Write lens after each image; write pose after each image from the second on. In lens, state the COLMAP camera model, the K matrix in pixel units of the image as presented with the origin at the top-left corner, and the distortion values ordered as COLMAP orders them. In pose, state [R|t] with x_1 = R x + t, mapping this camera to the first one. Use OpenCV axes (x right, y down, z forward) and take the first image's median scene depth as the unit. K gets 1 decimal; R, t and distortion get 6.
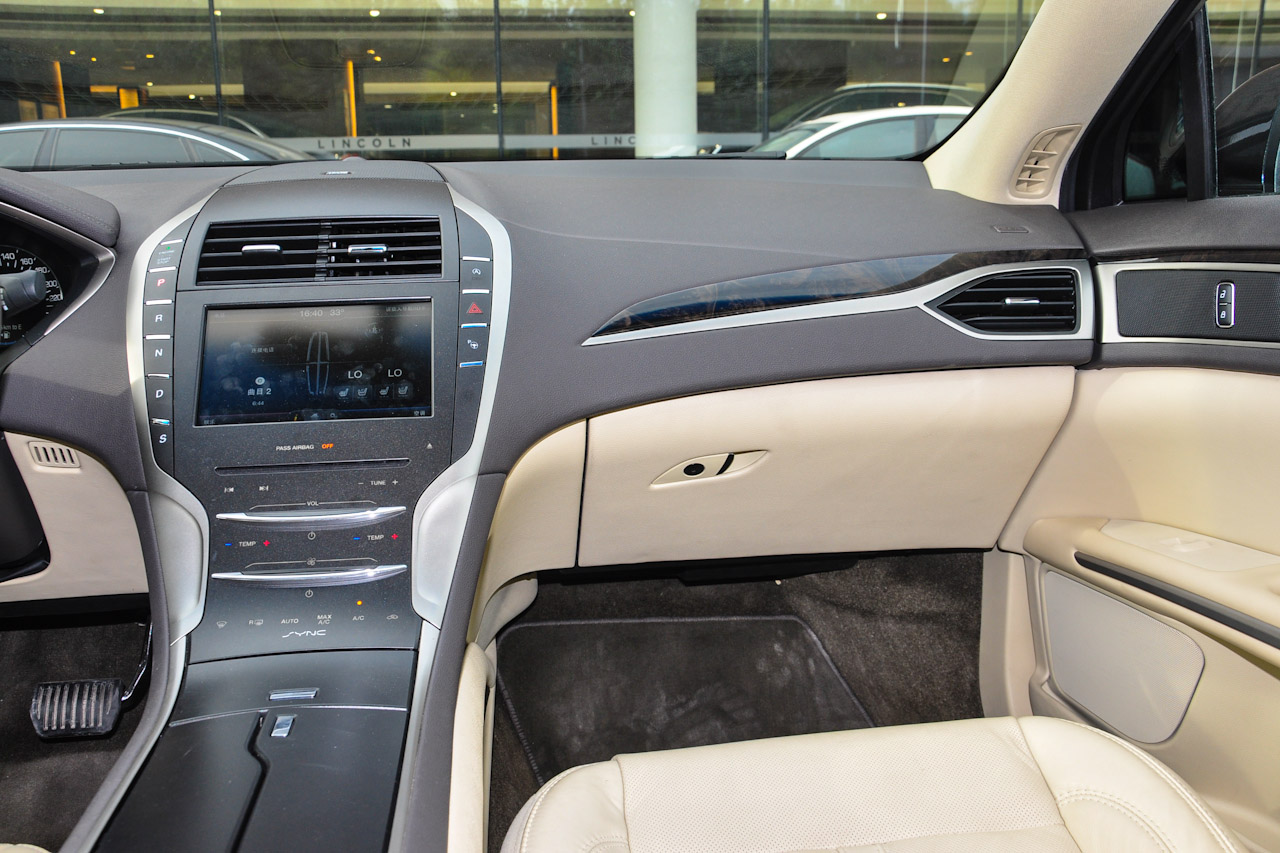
lens RADIAL K [[1160.4, 0, 667.0], [0, 1160.4, 428.4], [0, 0, 1]] dist [-0.122487, 0.173506]
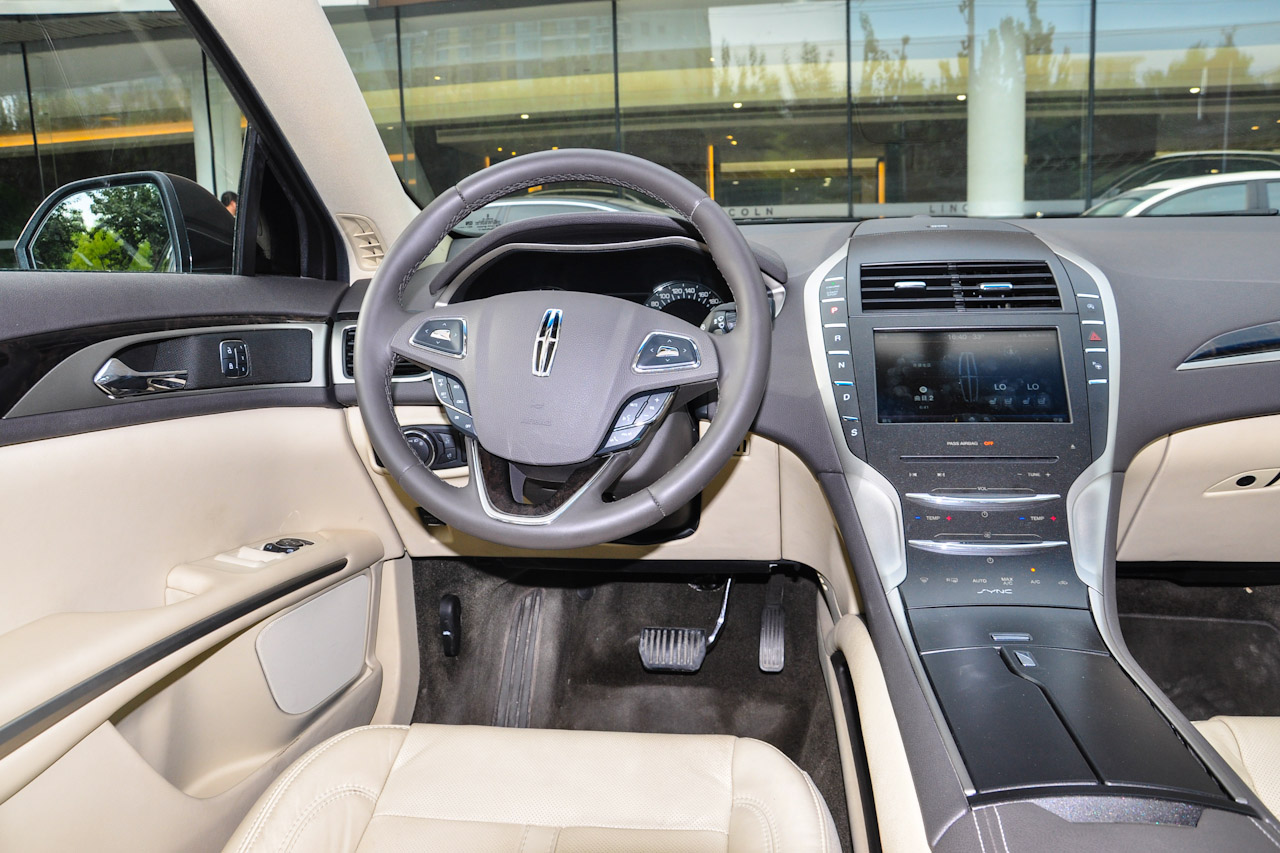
lens RADIAL K [[1009.4, 0, 640.0], [0, 1009.4, 426.5], [0, 0, 1]] dist [-0.174898, 0.129377]
pose [[0.951182, 0.035796, -0.306549, -0.192419], [-0.045527, 0.998659, -0.024647, 0.023910], [0.305256, 0.037400, 0.951536, -0.074058]]
